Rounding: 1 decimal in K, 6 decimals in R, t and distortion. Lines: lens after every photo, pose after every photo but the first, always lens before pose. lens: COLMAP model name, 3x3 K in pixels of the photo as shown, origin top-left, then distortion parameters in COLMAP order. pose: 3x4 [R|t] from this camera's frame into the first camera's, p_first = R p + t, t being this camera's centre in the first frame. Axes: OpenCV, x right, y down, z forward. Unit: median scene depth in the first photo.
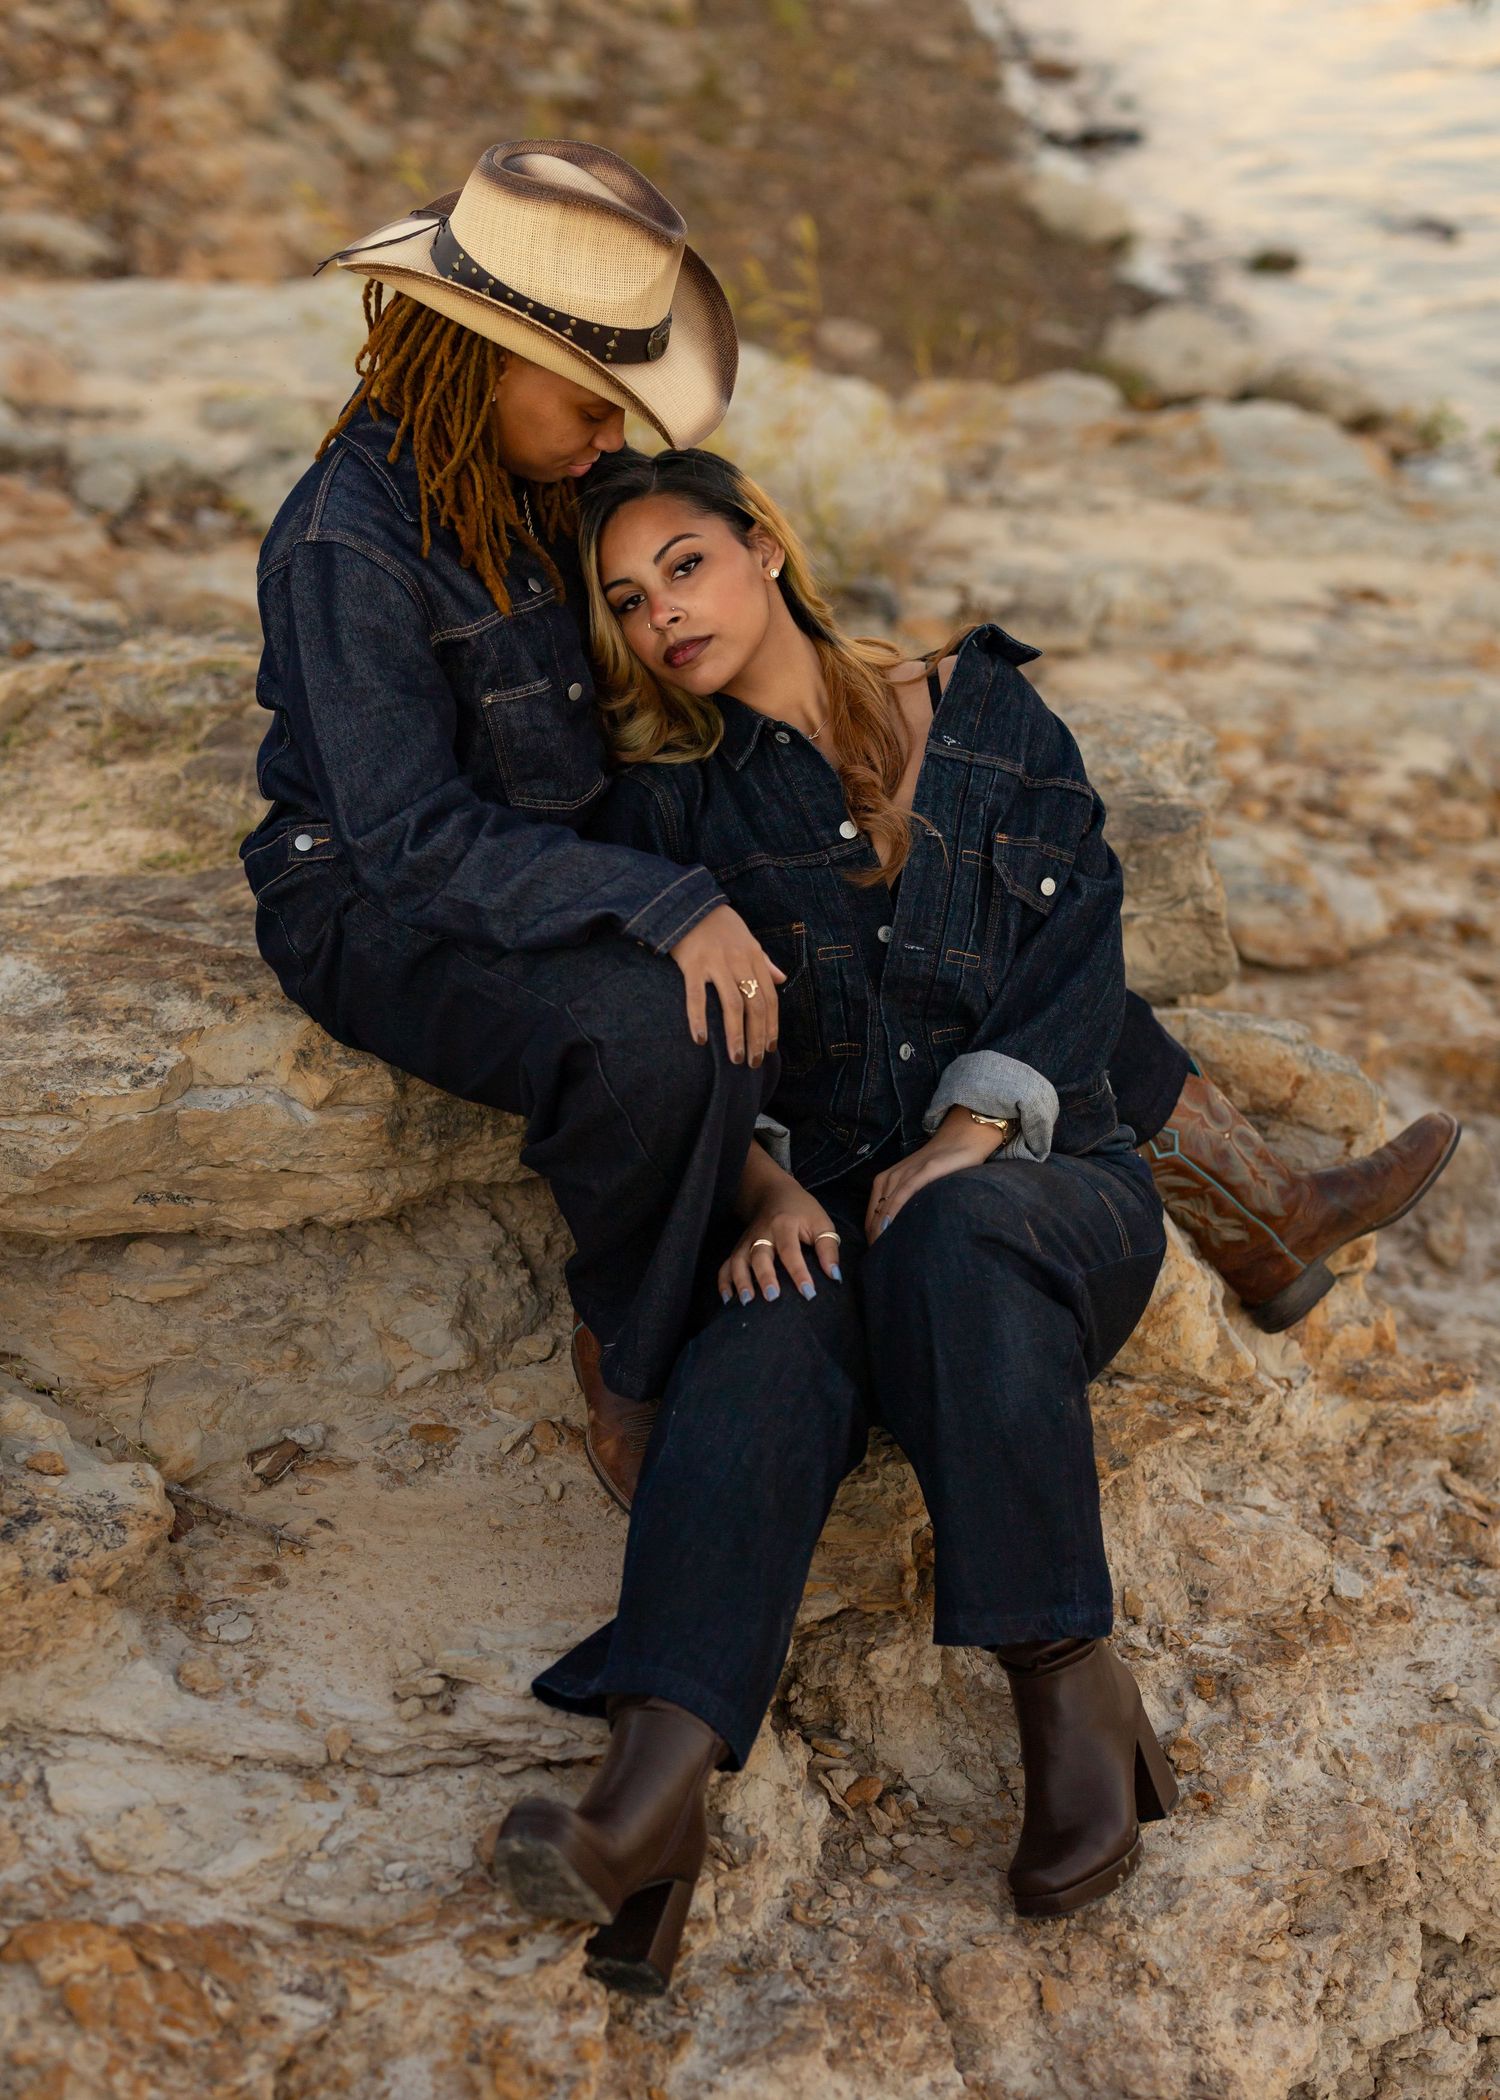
lens RADIAL K [[3501.0, 0, 756.8], [0, 3501.0, 1120.5], [0, 0, 1]] dist [0.005458, 0.148526]
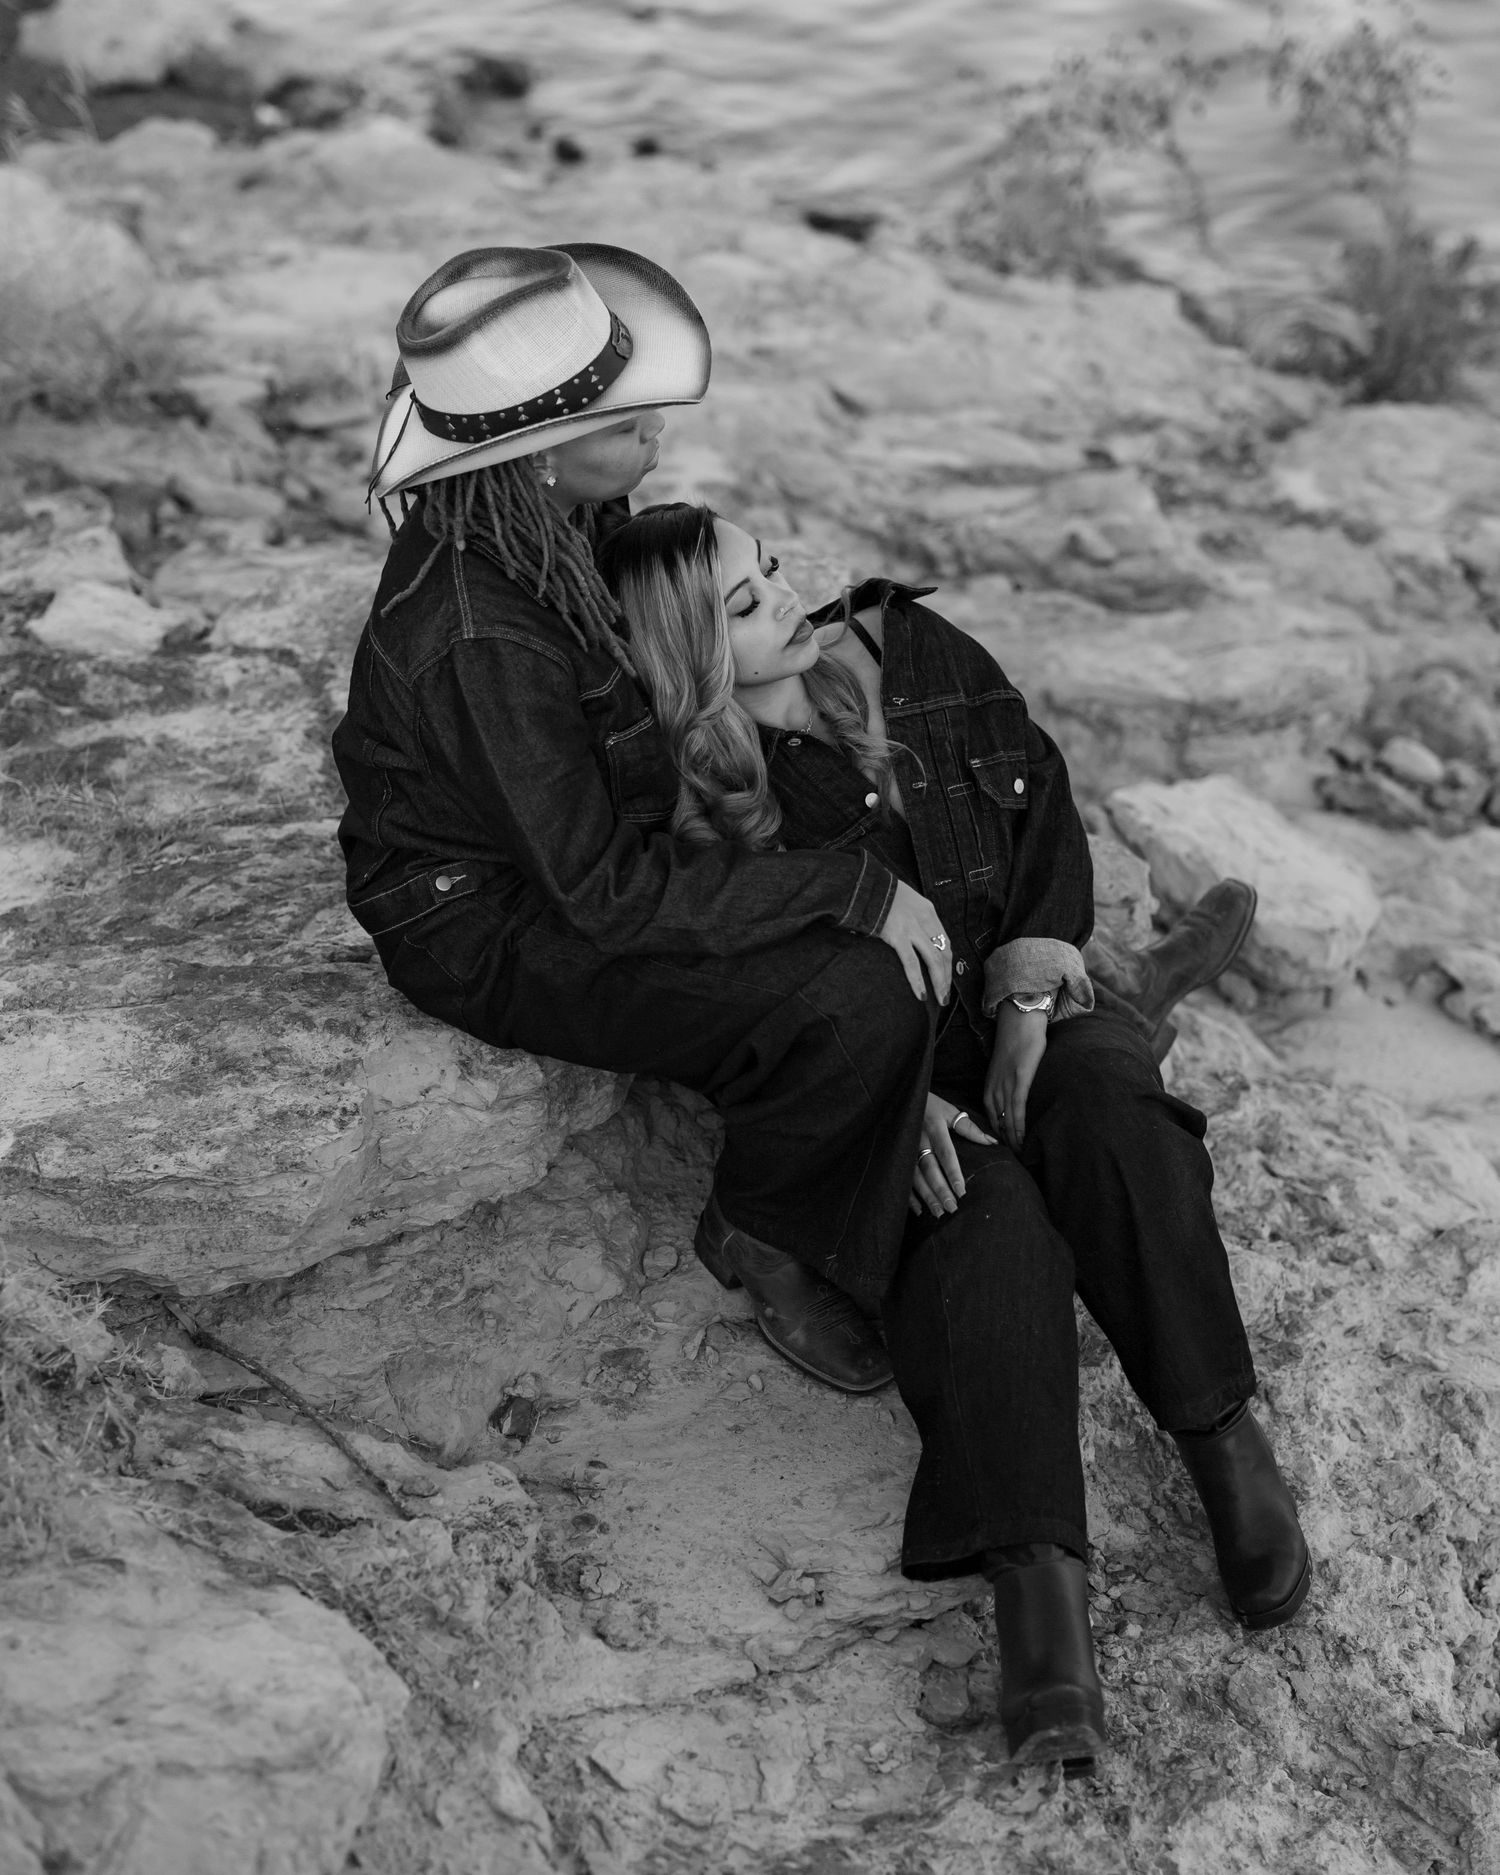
lens RADIAL K [[3293.5, 0, 750.0], [0, 3293.5, 937.5], [0, 0, 1]] dist [0.030330, 0.029663]
pose [[0.921512, -0.210951, 0.326060, -0.378222], [0.183477, 0.976483, 0.113211, -0.160187], [-0.342275, -0.044501, 0.938546, -0.021325]]
